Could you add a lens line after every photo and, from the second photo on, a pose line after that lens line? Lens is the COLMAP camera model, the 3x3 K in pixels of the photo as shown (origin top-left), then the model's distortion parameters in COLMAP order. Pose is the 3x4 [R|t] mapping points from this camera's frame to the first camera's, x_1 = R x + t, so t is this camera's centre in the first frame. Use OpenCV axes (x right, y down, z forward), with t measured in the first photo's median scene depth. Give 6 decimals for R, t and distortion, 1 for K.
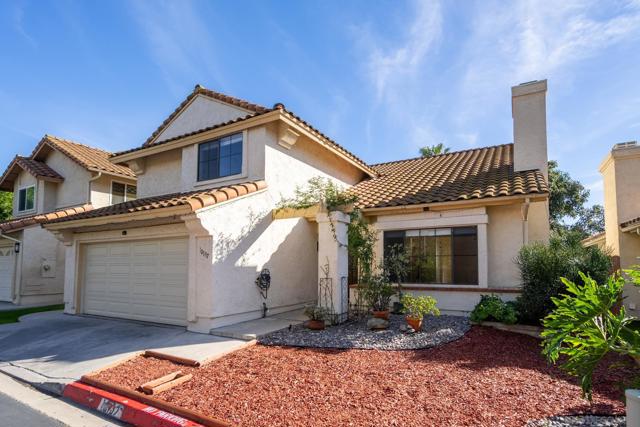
lens RADIAL K [[307.7, 0, 344.1], [0, 307.7, 226.3], [0, 0, 1]] dist [-0.000159, 0.000117]
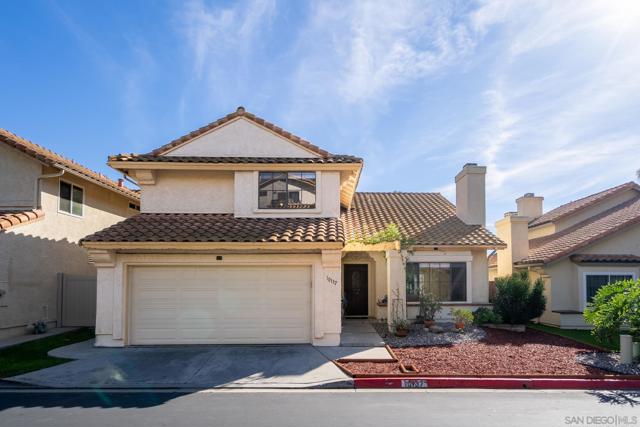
lens RADIAL K [[341.4, 0, 333.8], [0, 341.4, 241.6], [0, 0, 1]] dist [0.003393, 0.000252]
pose [[0.871785, 0.060157, 0.486182, -0.879541], [-0.063922, 0.997916, -0.008854, -0.043519], [-0.485701, -0.023359, 0.873813, -0.139777]]
